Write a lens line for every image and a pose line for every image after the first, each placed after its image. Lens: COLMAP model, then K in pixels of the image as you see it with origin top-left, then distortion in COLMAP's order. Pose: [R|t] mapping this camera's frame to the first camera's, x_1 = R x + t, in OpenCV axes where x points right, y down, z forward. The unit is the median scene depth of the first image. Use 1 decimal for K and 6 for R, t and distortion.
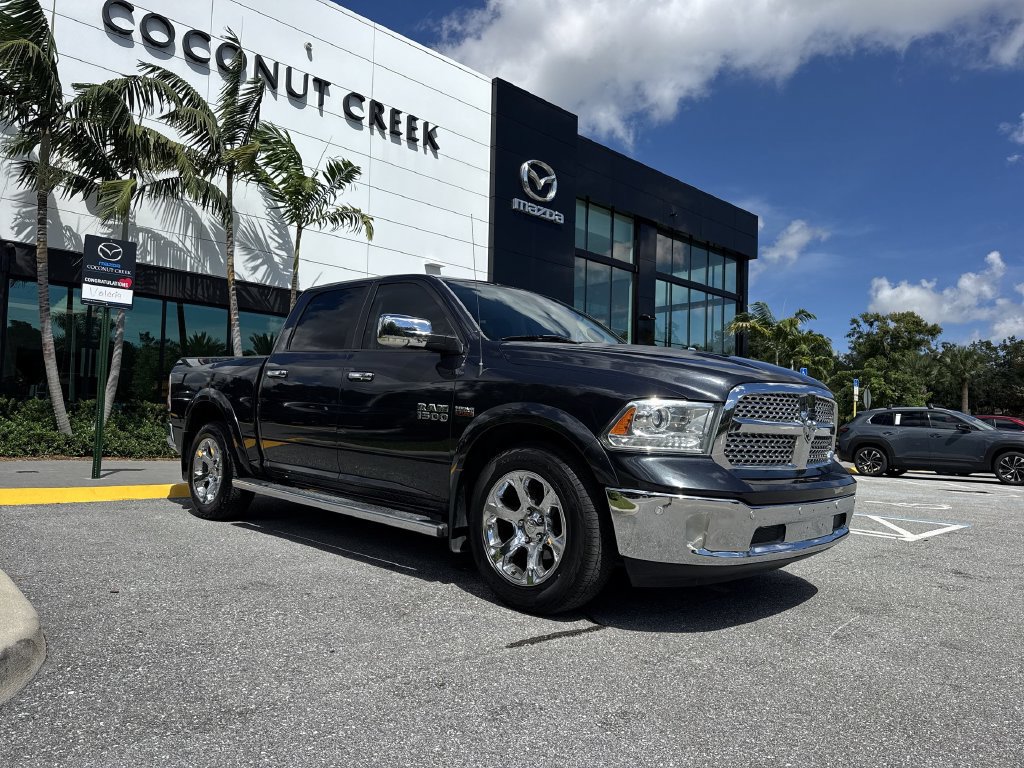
lens RADIAL K [[715.7, 0, 505.6], [0, 715.7, 393.3], [0, 0, 1]] dist [0.059592, -0.076595]
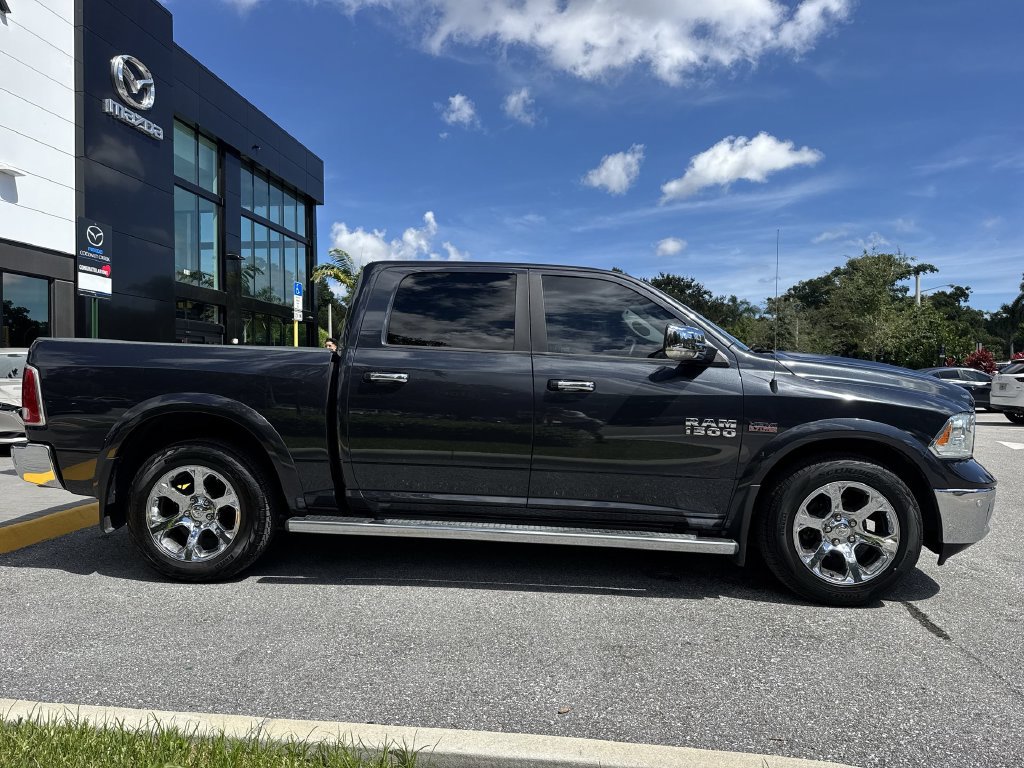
lens RADIAL K [[715.7, 0, 514.8], [0, 715.7, 386.3], [0, 0, 1]] dist [0.059592, -0.076595]
pose [[0.758655, -0.041739, 0.650154, -0.252215], [-0.009217, 0.997158, 0.074771, -0.026937], [-0.651427, -0.062718, 0.756114, 0.119410]]
